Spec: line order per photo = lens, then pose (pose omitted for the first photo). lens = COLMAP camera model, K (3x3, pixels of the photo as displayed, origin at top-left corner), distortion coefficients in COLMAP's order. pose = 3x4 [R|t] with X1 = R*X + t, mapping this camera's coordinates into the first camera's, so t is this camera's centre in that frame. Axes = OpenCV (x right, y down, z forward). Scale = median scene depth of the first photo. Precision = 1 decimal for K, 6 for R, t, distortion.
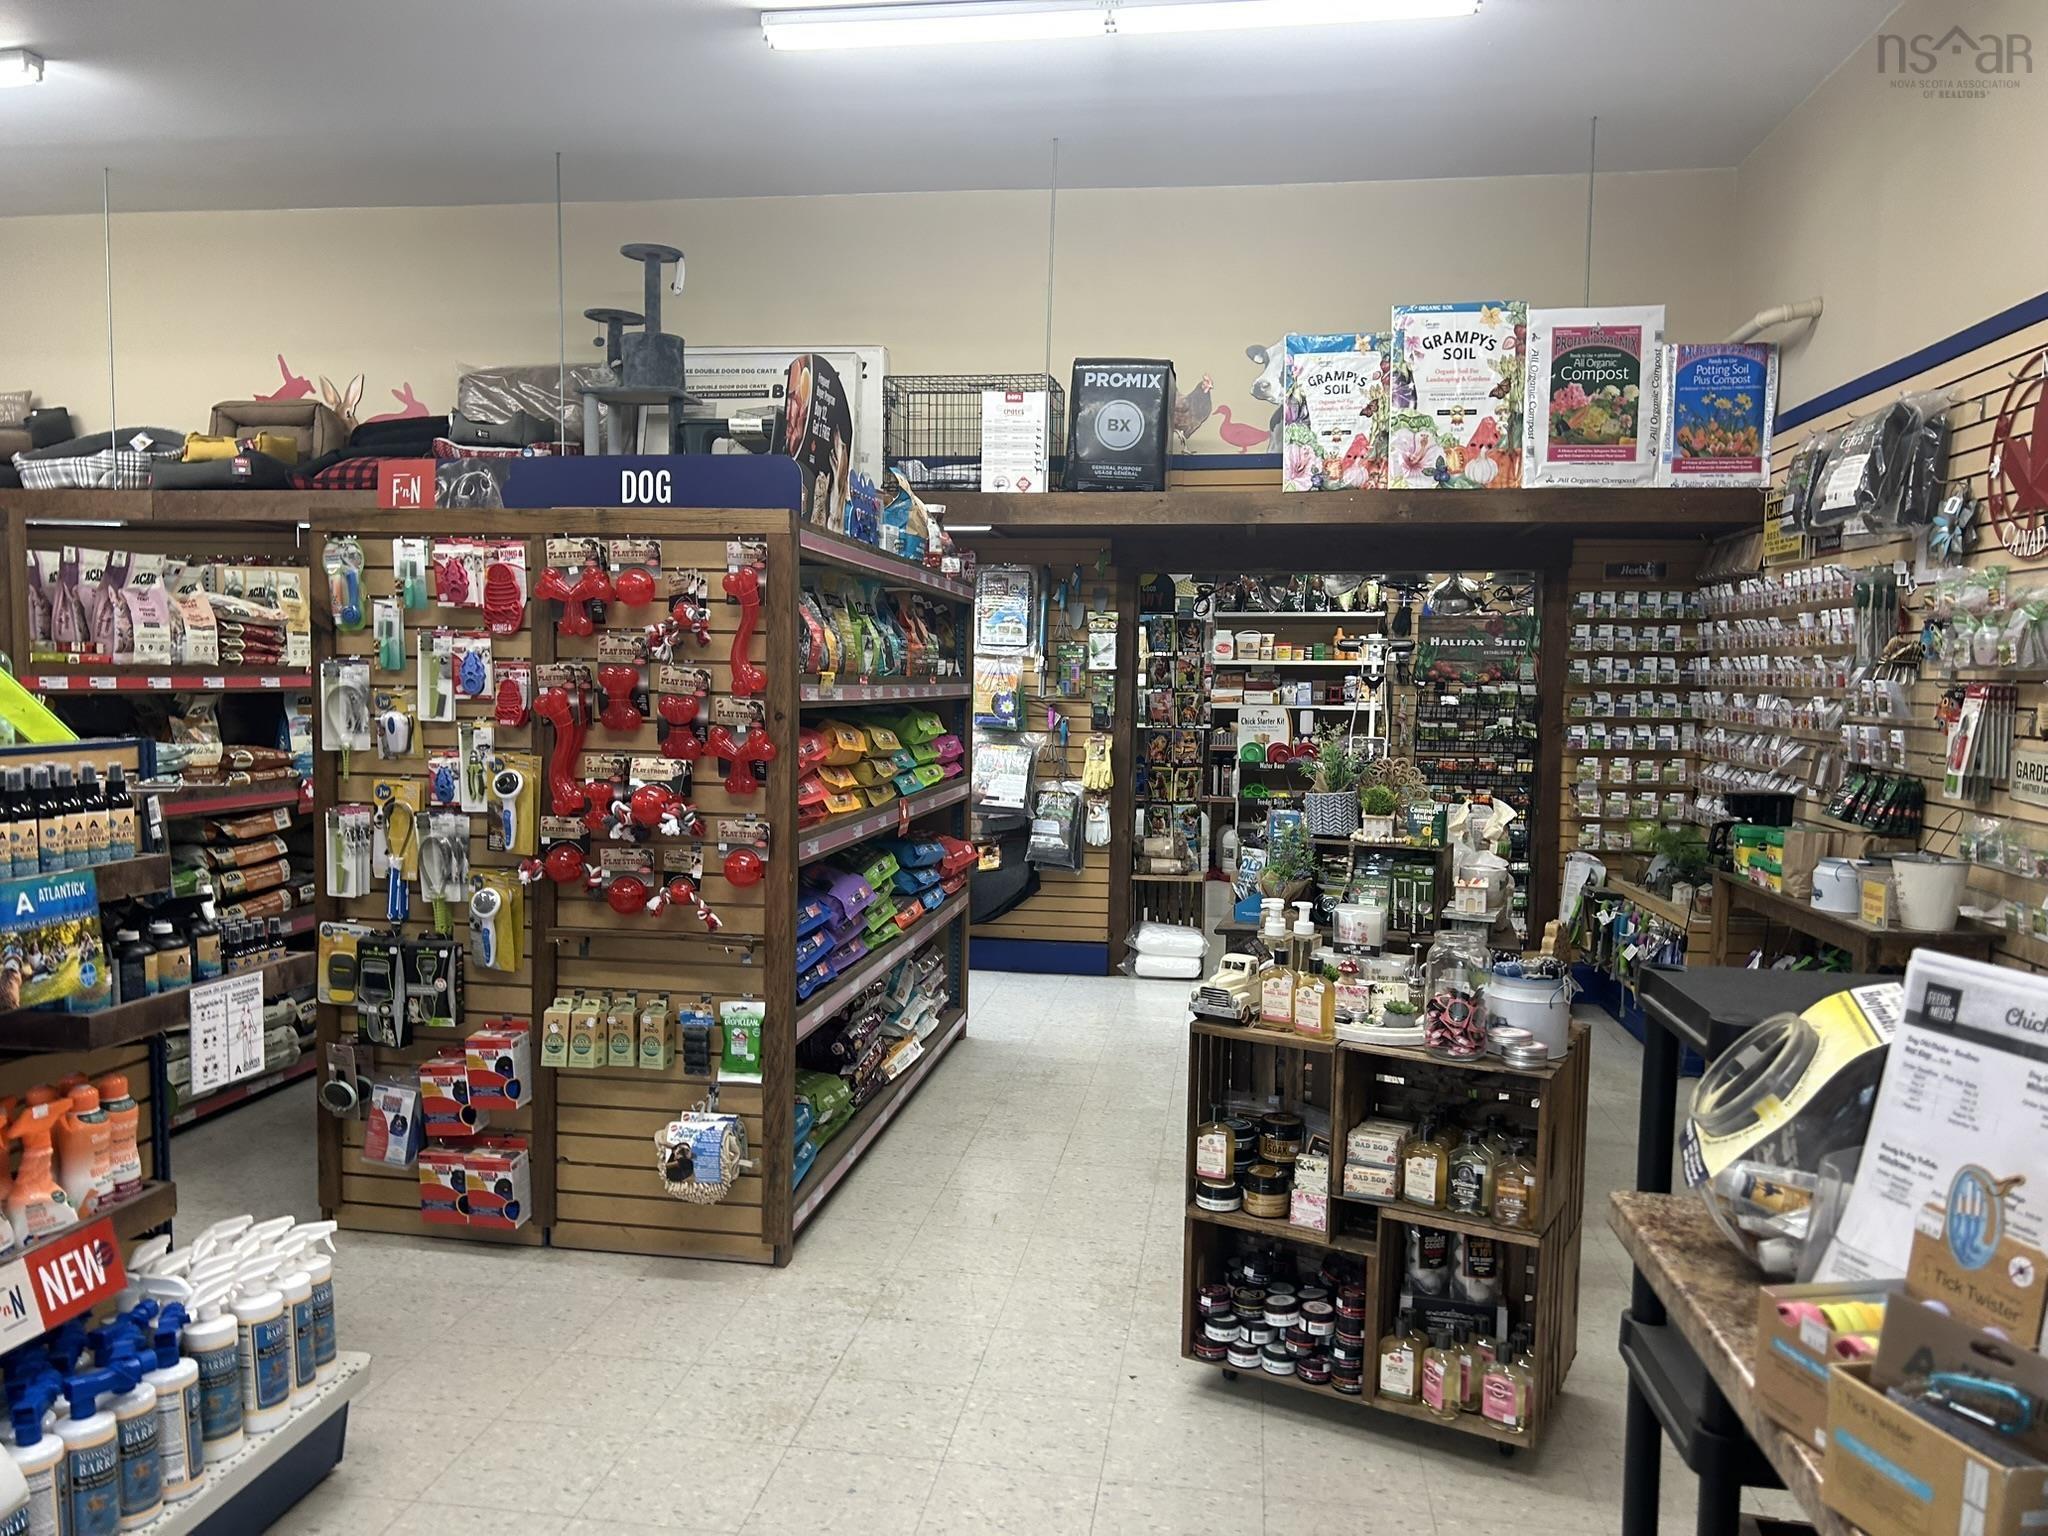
lens RADIAL K [[1510.5, 0, 1031.2], [0, 1510.5, 776.5], [0, 0, 1]] dist [0.060396, -0.044579]
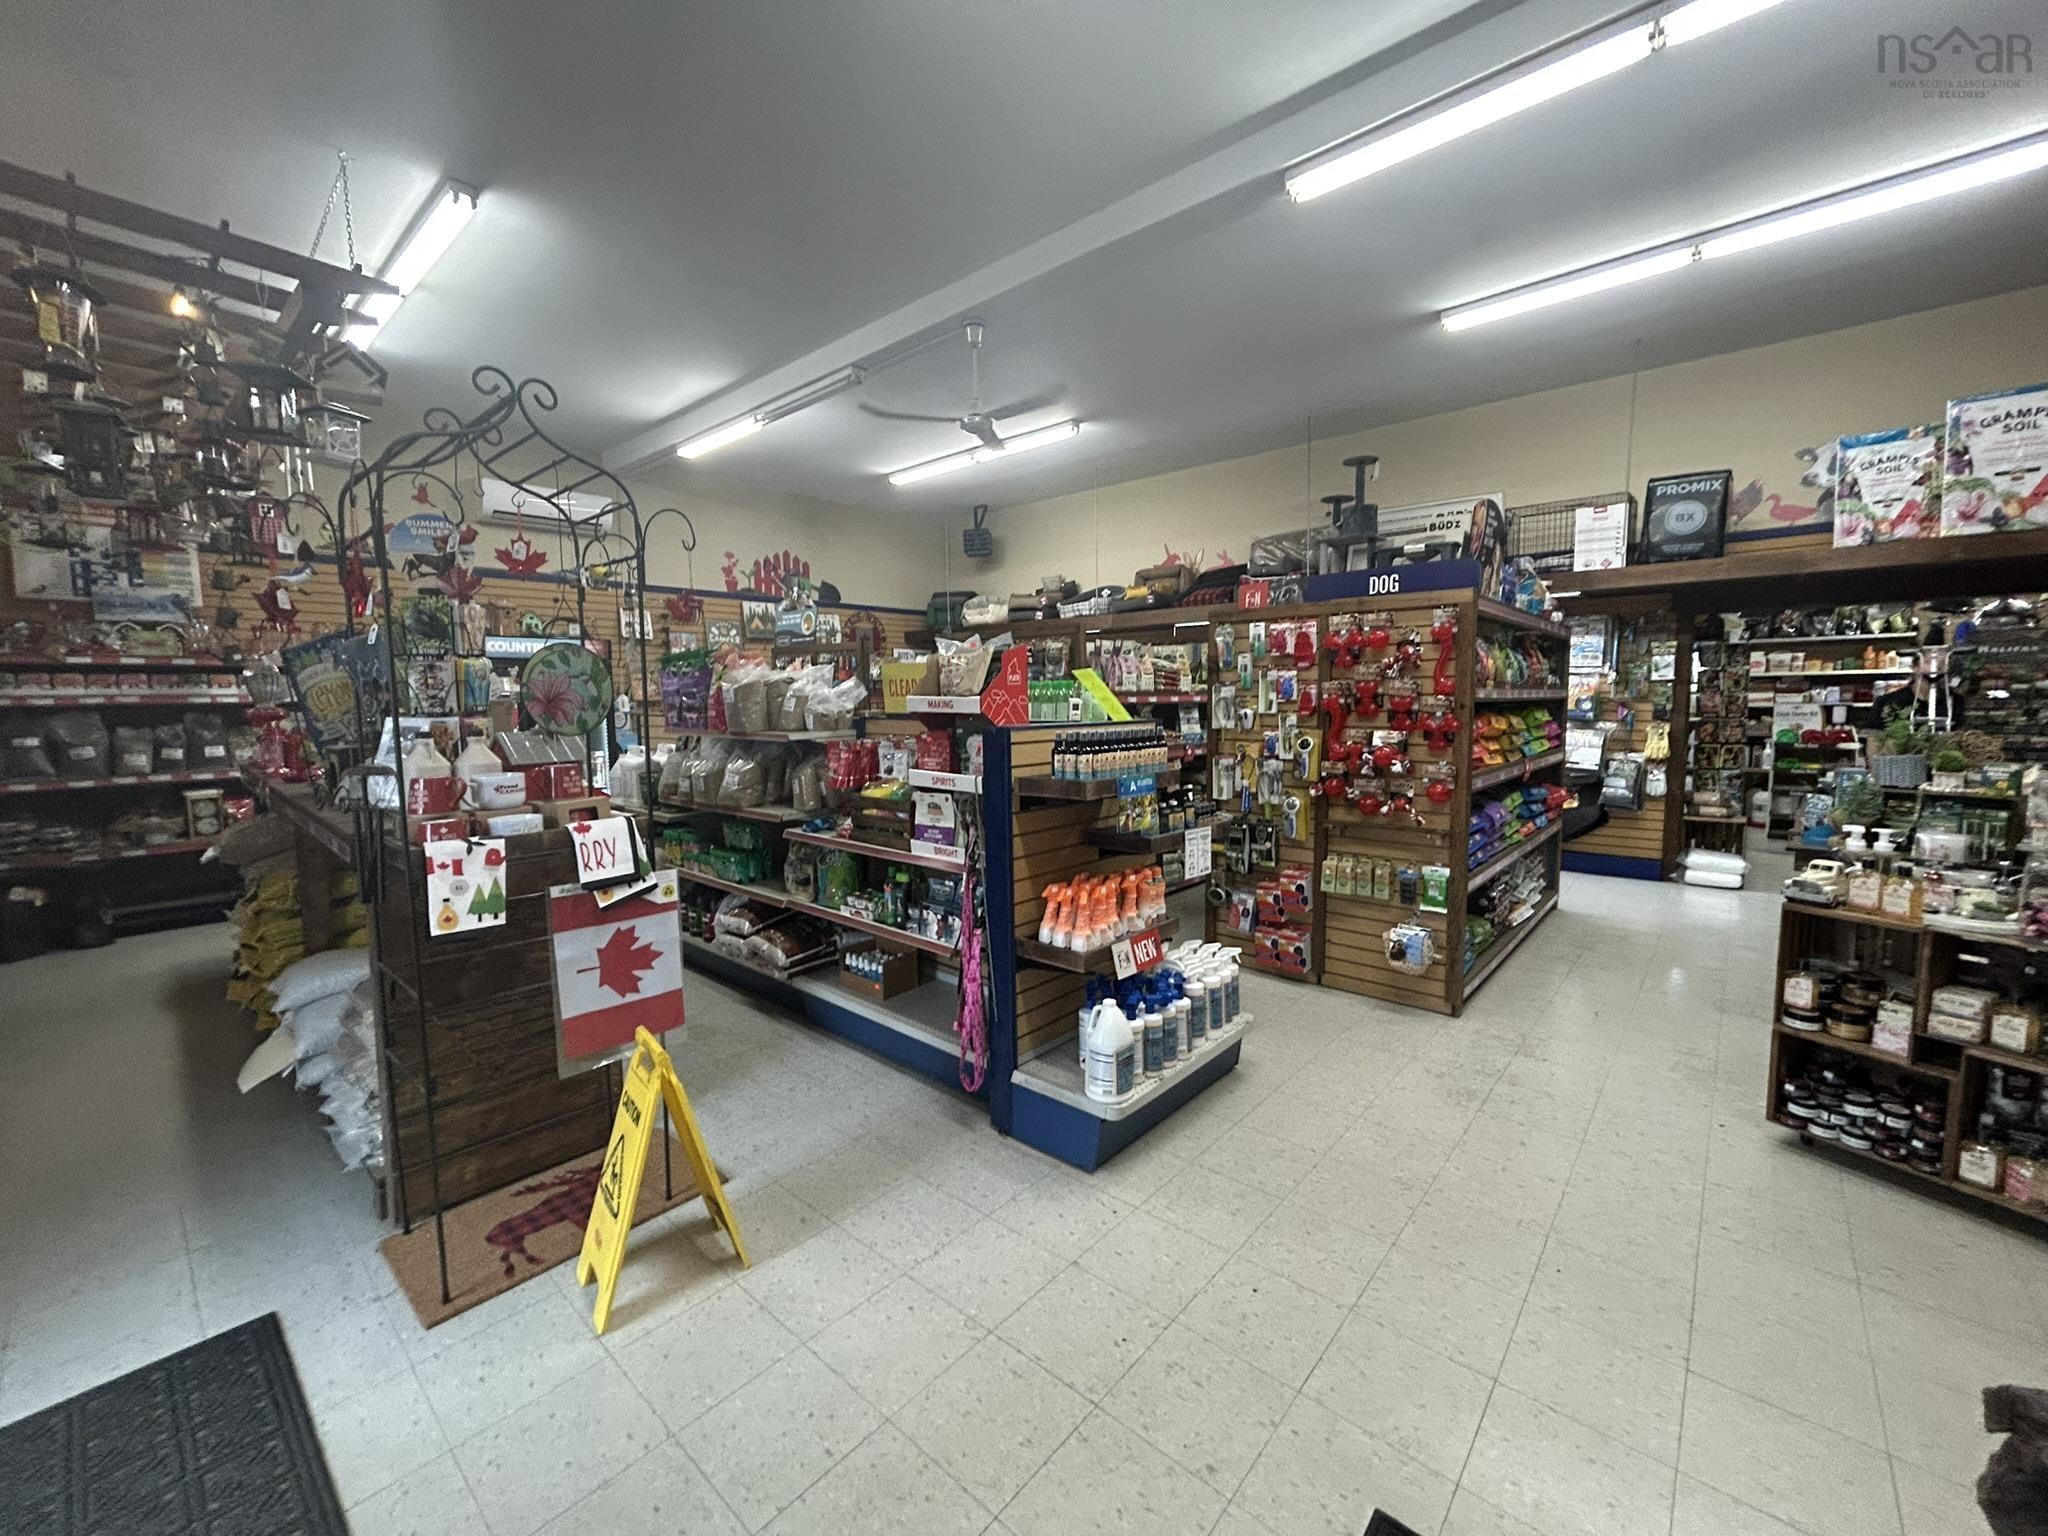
lens RADIAL K [[823.2, 0, 1028.4], [0, 823.2, 766.4], [0, 0, 1]] dist [0.000941, 0.000634]
pose [[0.843733, 0.019979, -0.536391, -0.072693], [-0.014413, 0.999790, 0.014567, 0.021443], [0.536569, -0.004559, 0.843844, -0.073923]]
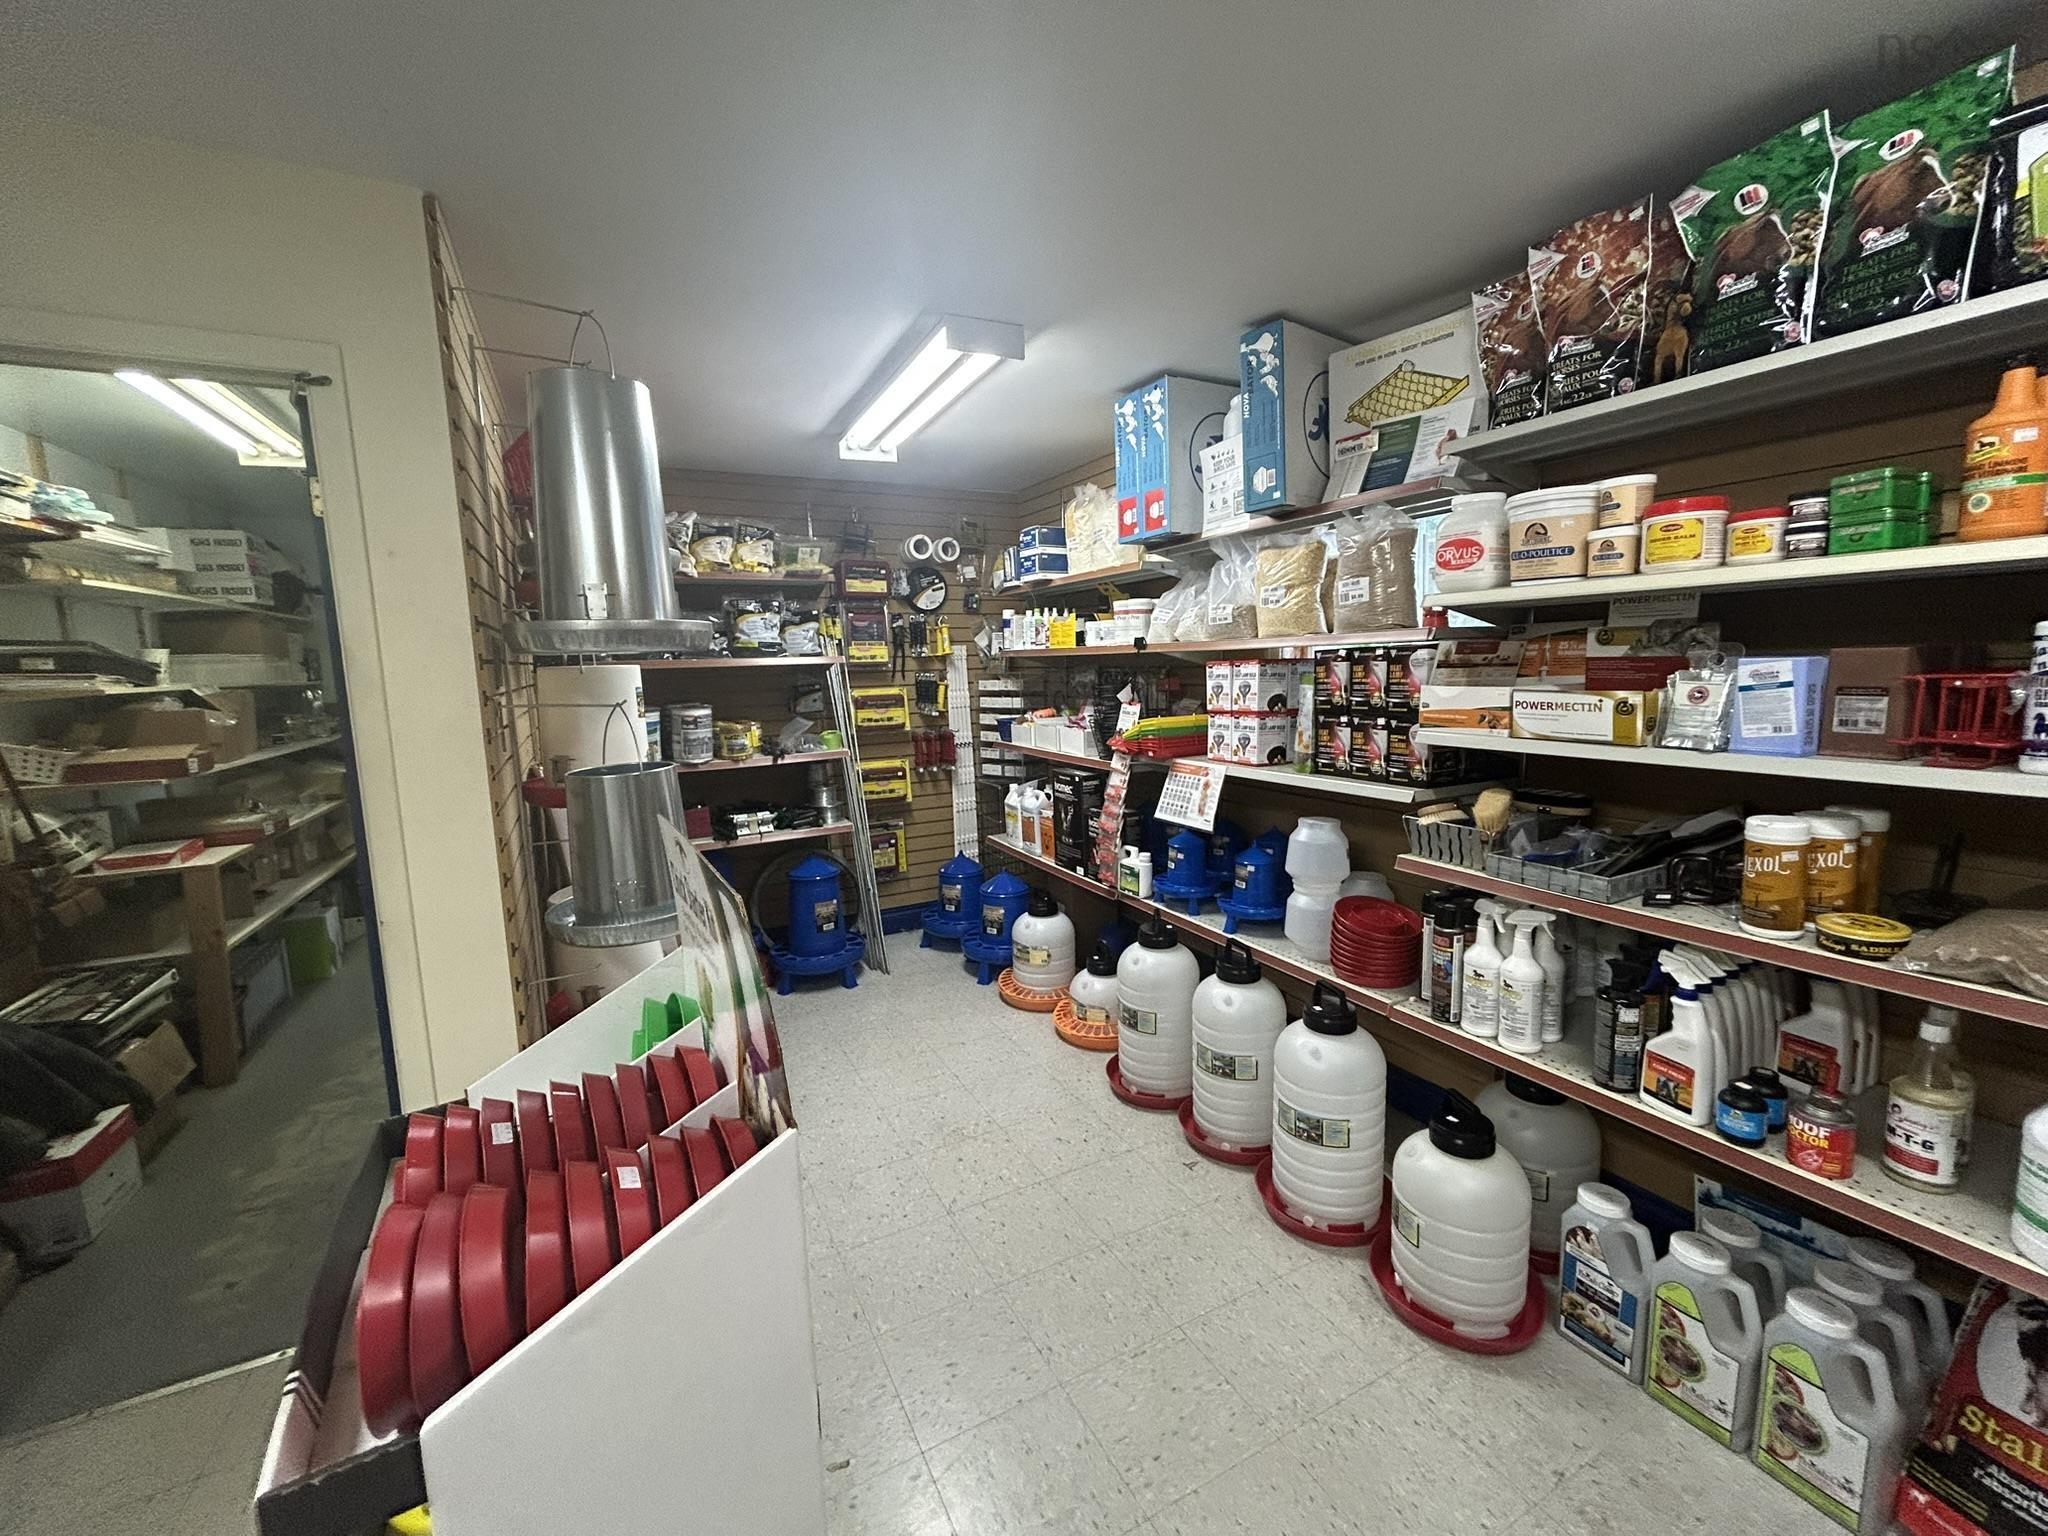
lens RADIAL K [[823.2, 0, 1026.2], [0, 823.2, 761.5], [0, 0, 1]] dist [0.000941, 0.000634]
pose [[0.571918, 0.074142, -0.816953, 0.443688], [-0.018131, 0.996806, 0.077772, -0.109144], [0.820110, -0.029667, 0.571436, 1.683203]]
